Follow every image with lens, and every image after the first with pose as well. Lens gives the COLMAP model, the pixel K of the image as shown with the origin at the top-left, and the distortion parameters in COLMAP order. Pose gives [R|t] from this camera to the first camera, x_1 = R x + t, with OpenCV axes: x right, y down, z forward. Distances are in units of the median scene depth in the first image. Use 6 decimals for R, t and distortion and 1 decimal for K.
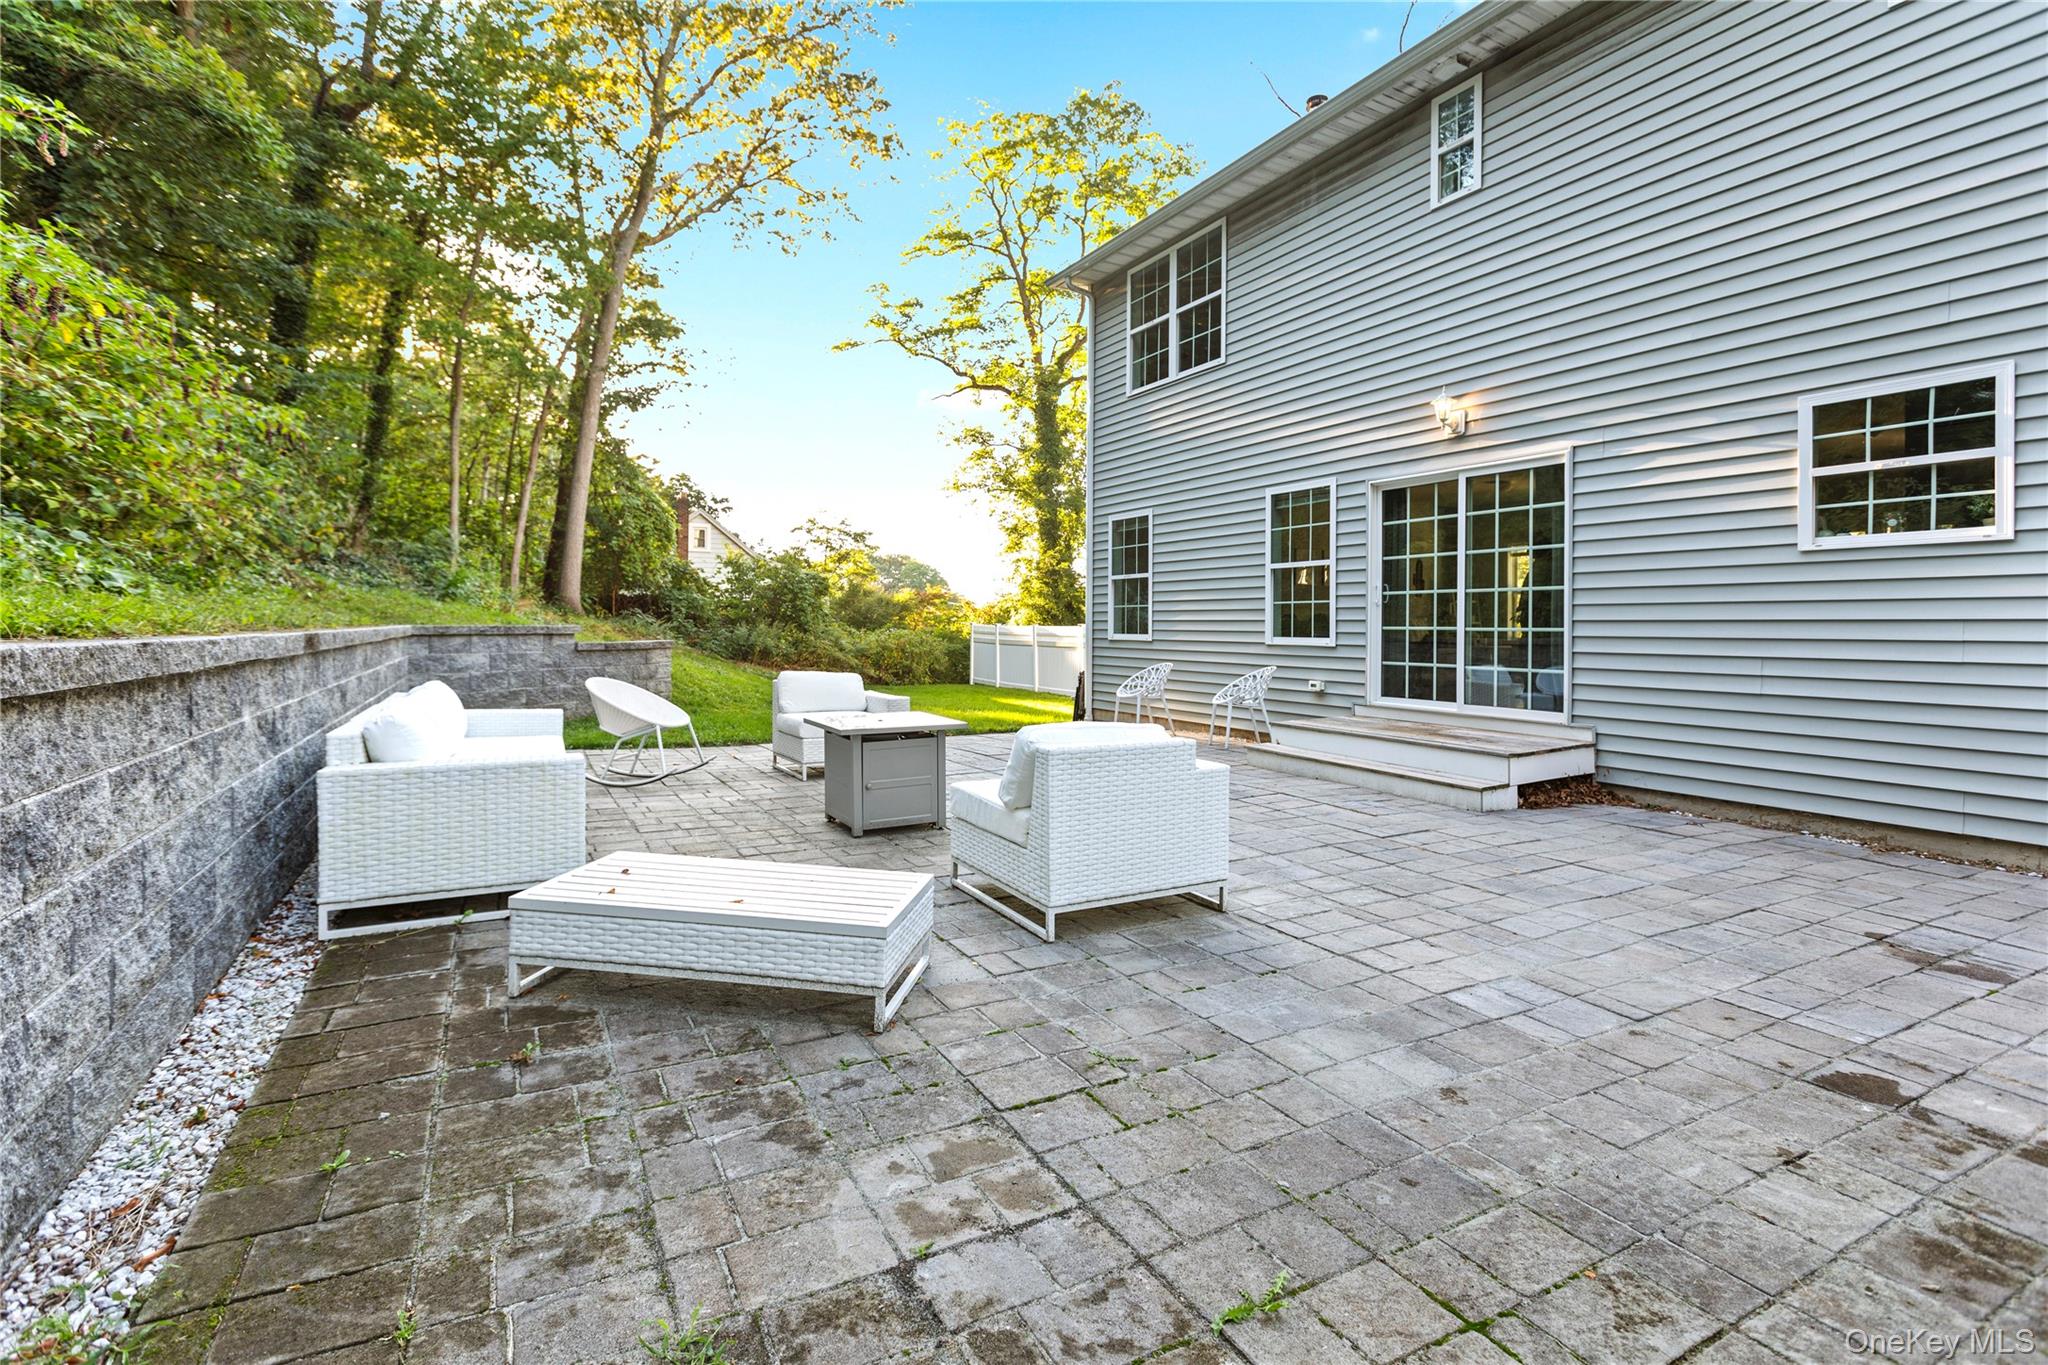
lens RADIAL K [[927.0, 0, 1018.8], [0, 927.0, 627.8], [0, 0, 1]] dist [0.000383, 0.000254]
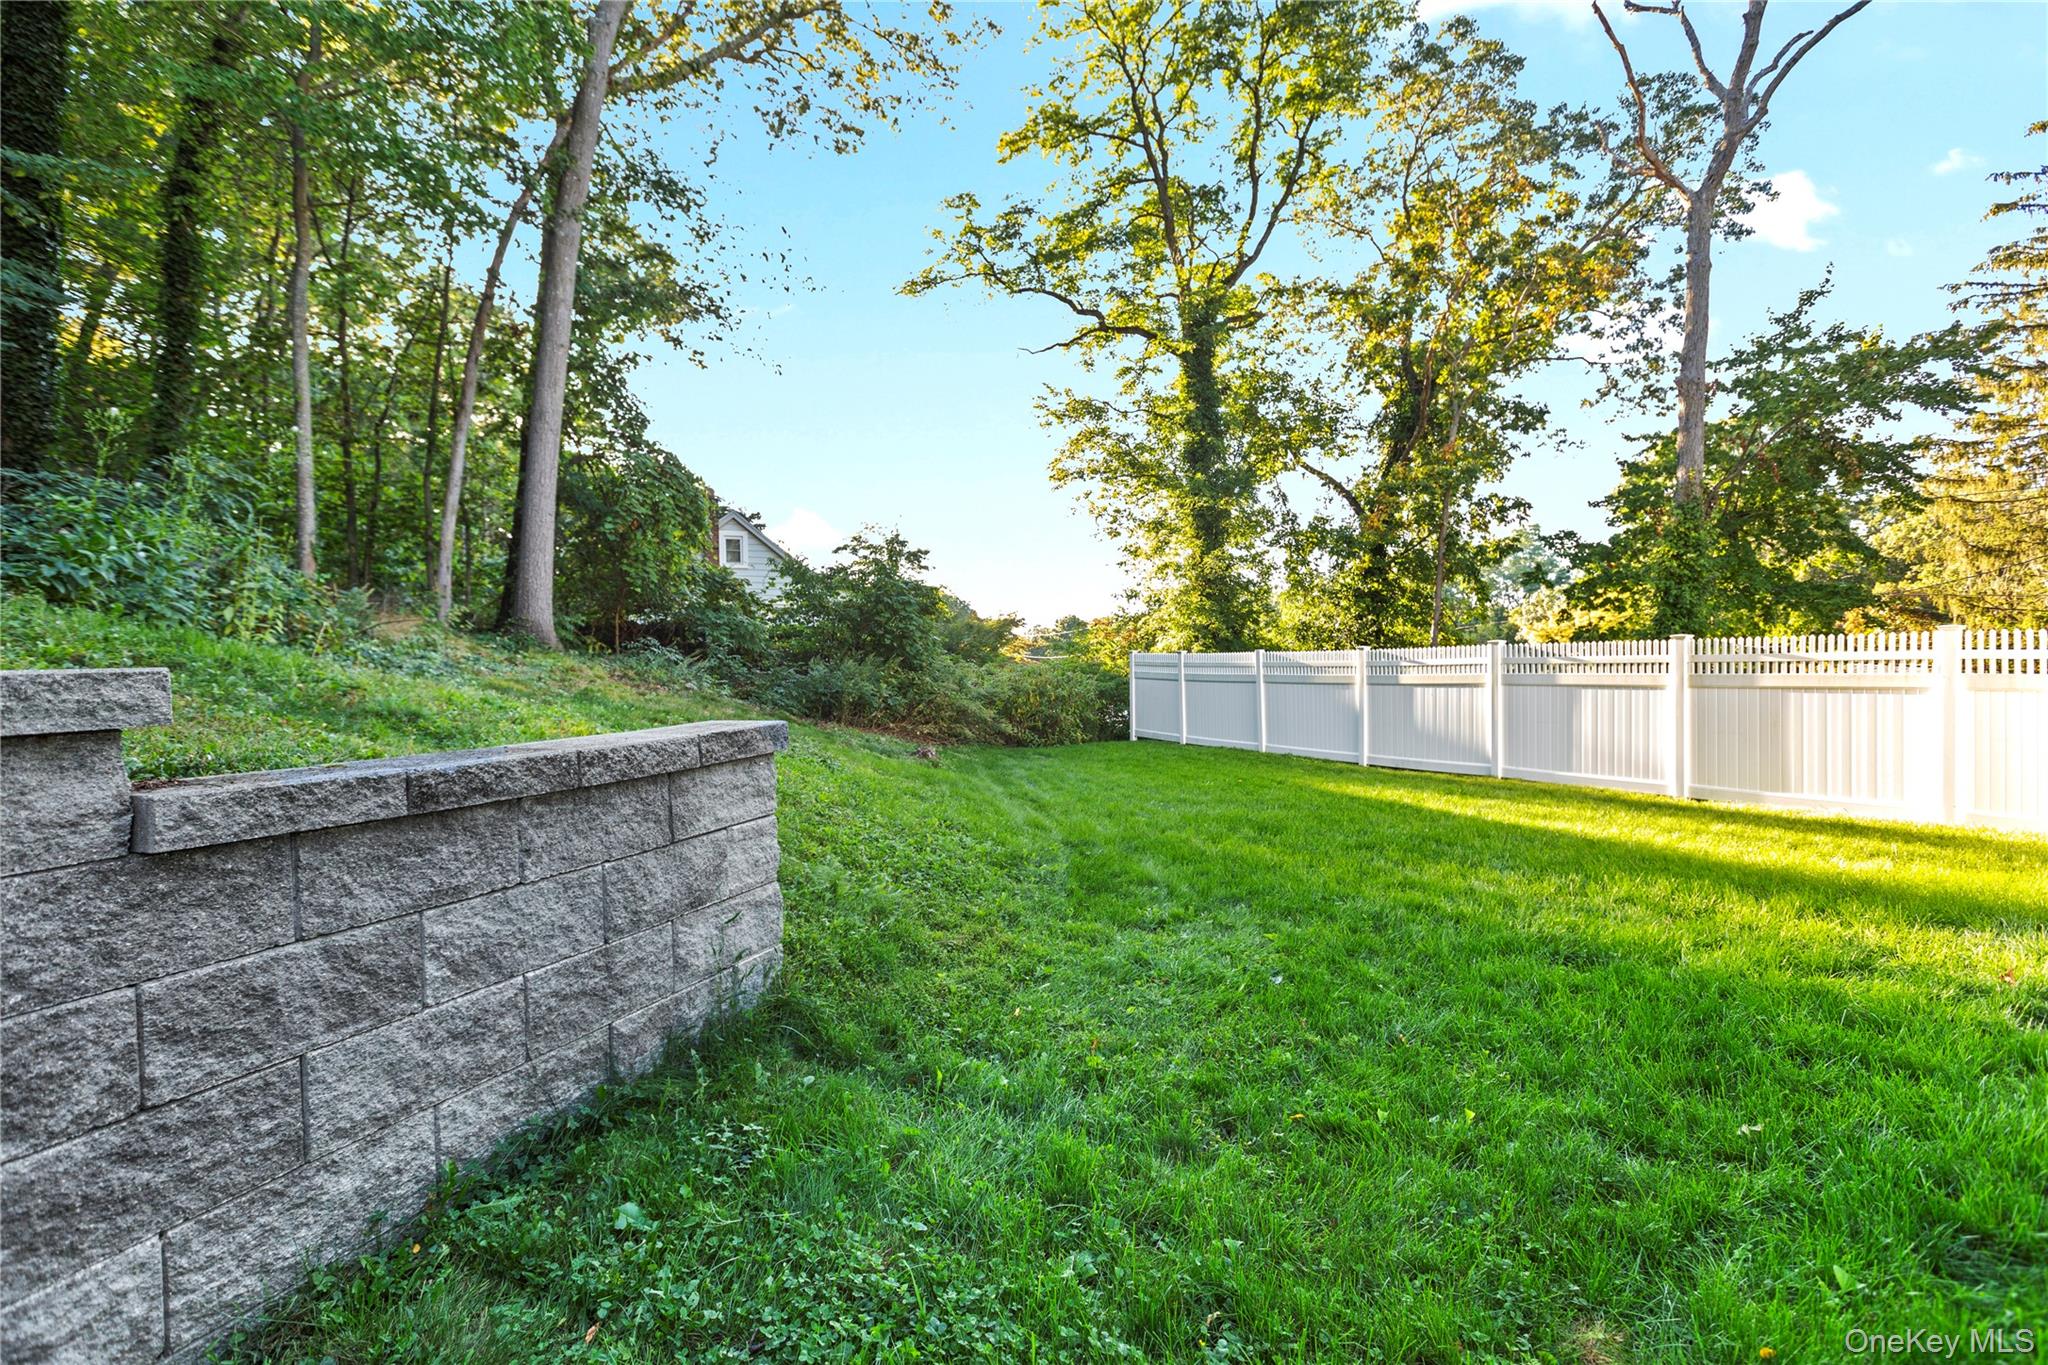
lens RADIAL K [[927.0, 0, 1022.3], [0, 927.0, 679.0], [0, 0, 1]] dist [0.000383, 0.000254]
pose [[0.999538, -0.024986, -0.017324, -0.107470], [0.025329, 0.999481, 0.019908, -0.000063], [0.016818, -0.020337, 0.999652, 0.267884]]
